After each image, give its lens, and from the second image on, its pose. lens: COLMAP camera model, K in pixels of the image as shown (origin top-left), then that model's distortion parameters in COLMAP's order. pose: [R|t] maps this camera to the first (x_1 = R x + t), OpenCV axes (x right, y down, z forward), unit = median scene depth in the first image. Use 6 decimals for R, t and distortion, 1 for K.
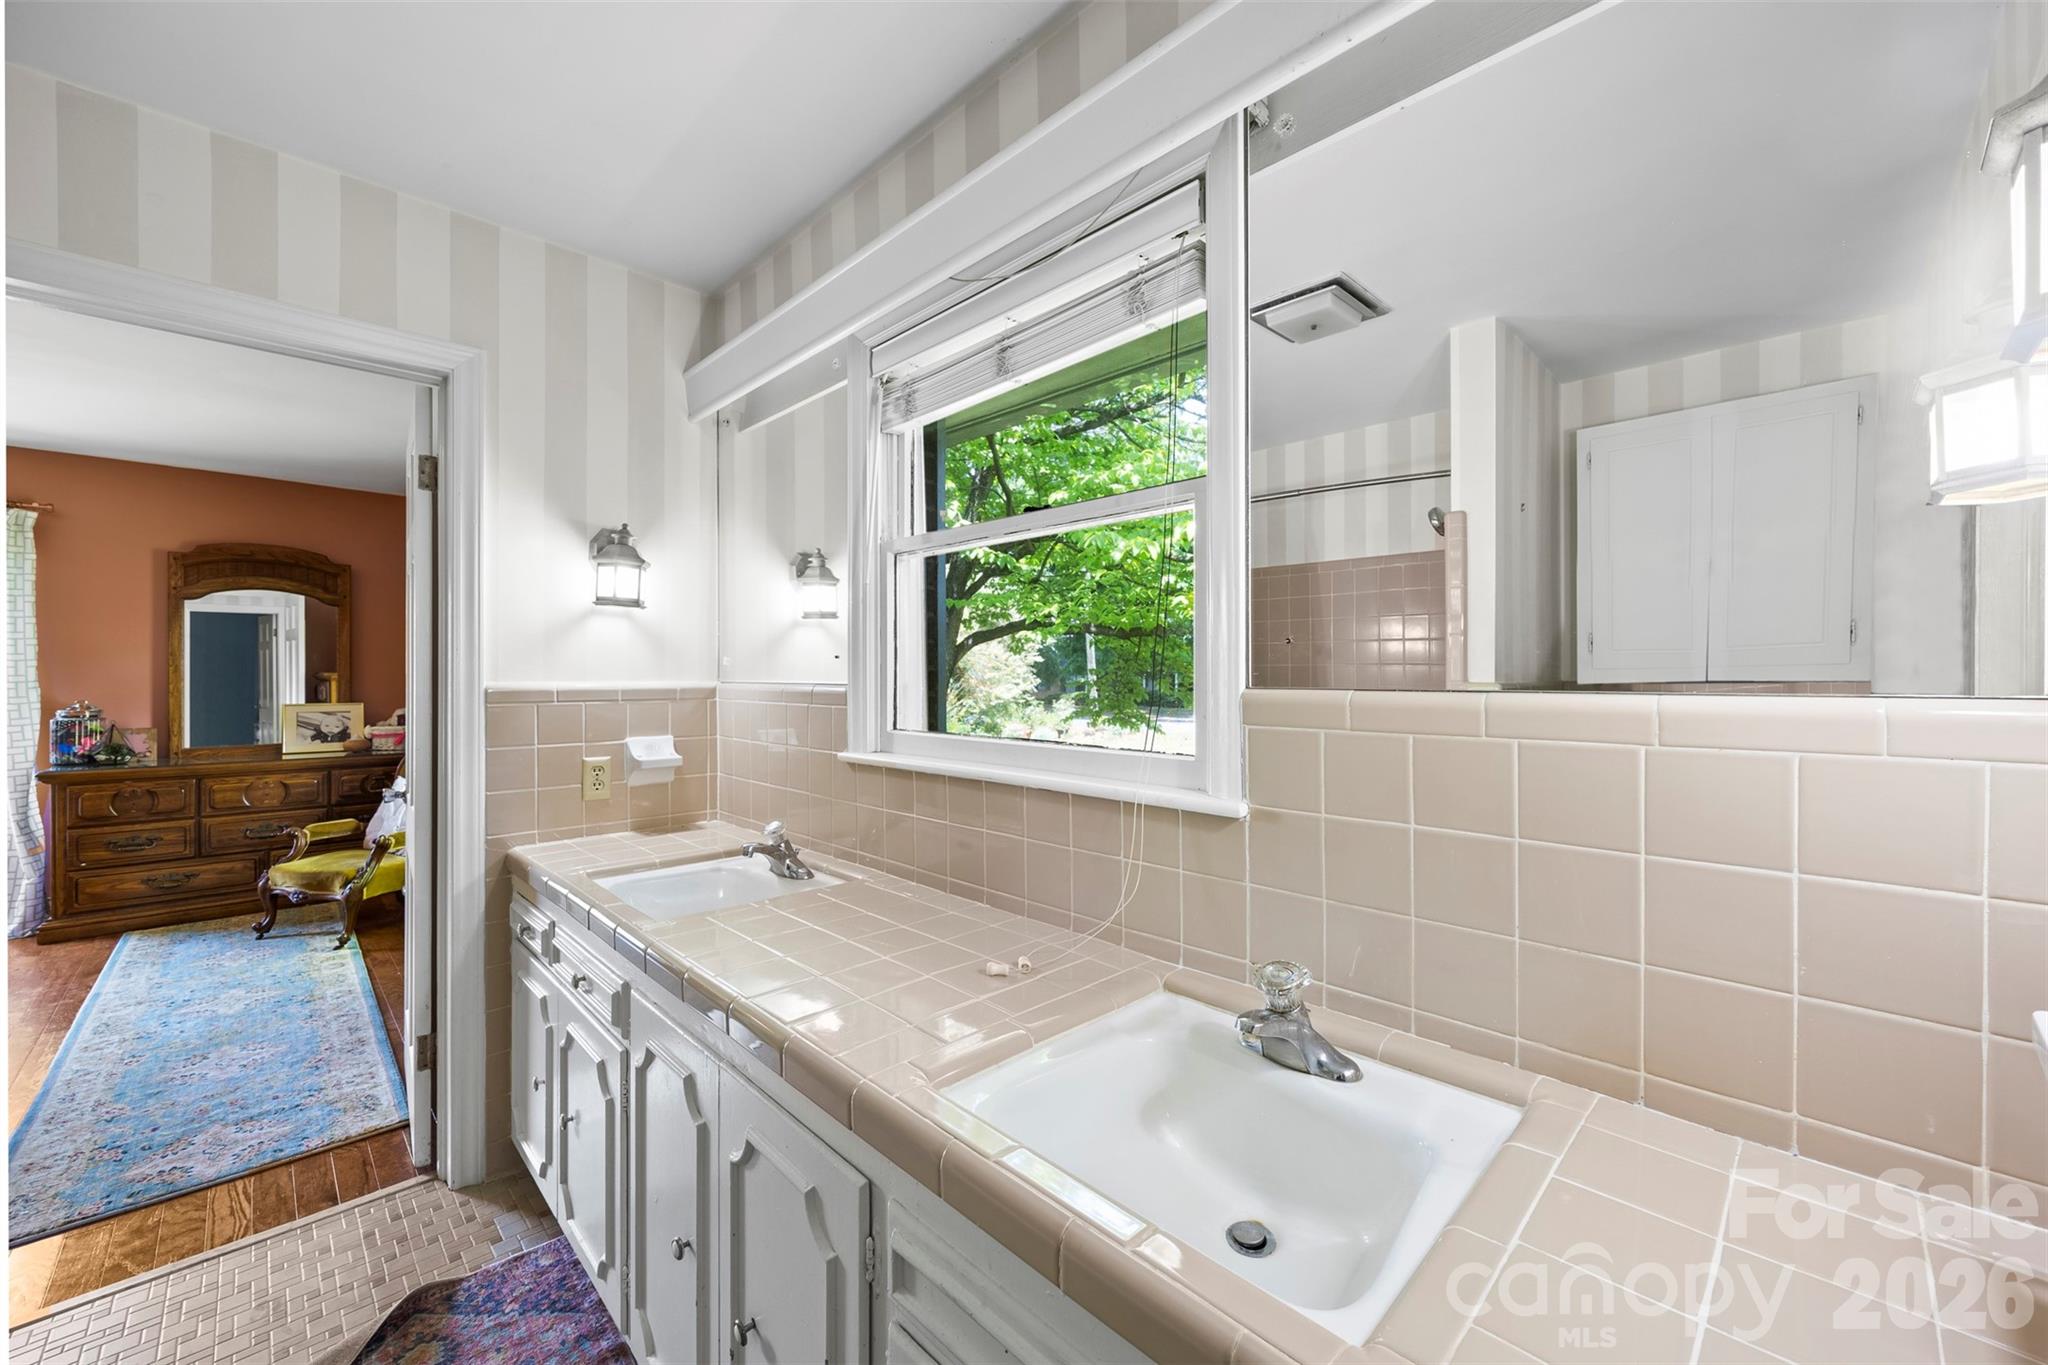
lens RADIAL K [[795.5, 0, 1023.7], [0, 795.5, 678.9], [0, 0, 1]] dist [-0.003633, 0.000619]
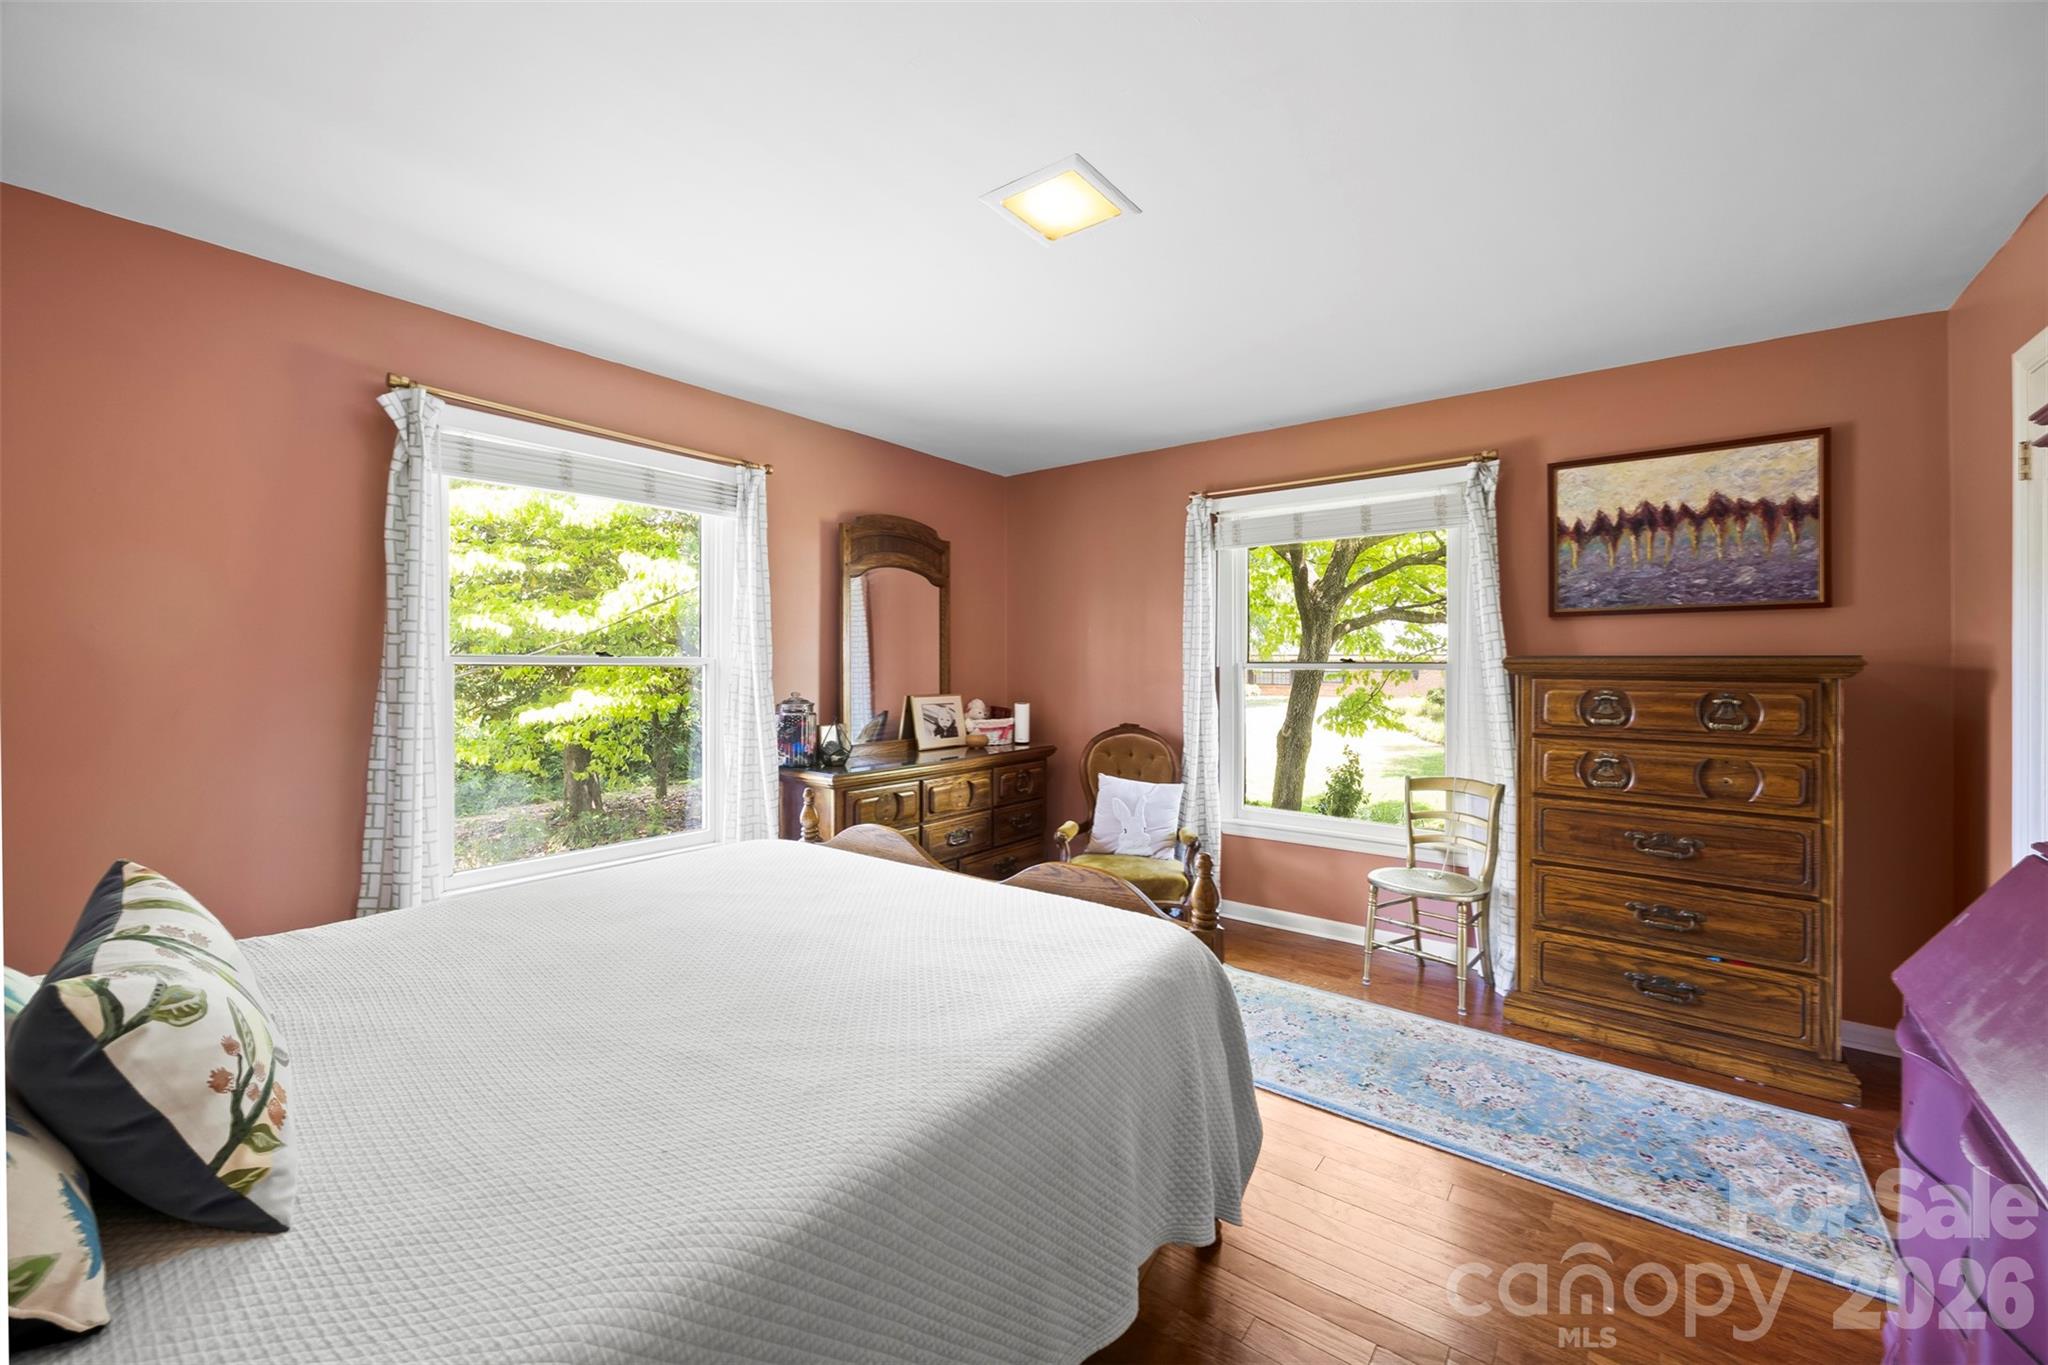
lens RADIAL K [[795.5, 0, 1029.6], [0, 795.5, 671.9], [0, 0, 1]] dist [-0.003633, 0.000619]
pose [[0.988613, 0.002259, 0.150463, -0.936910], [-0.003014, 0.999984, 0.004796, 0.000423], [-0.150450, -0.005195, 0.988604, 0.093425]]
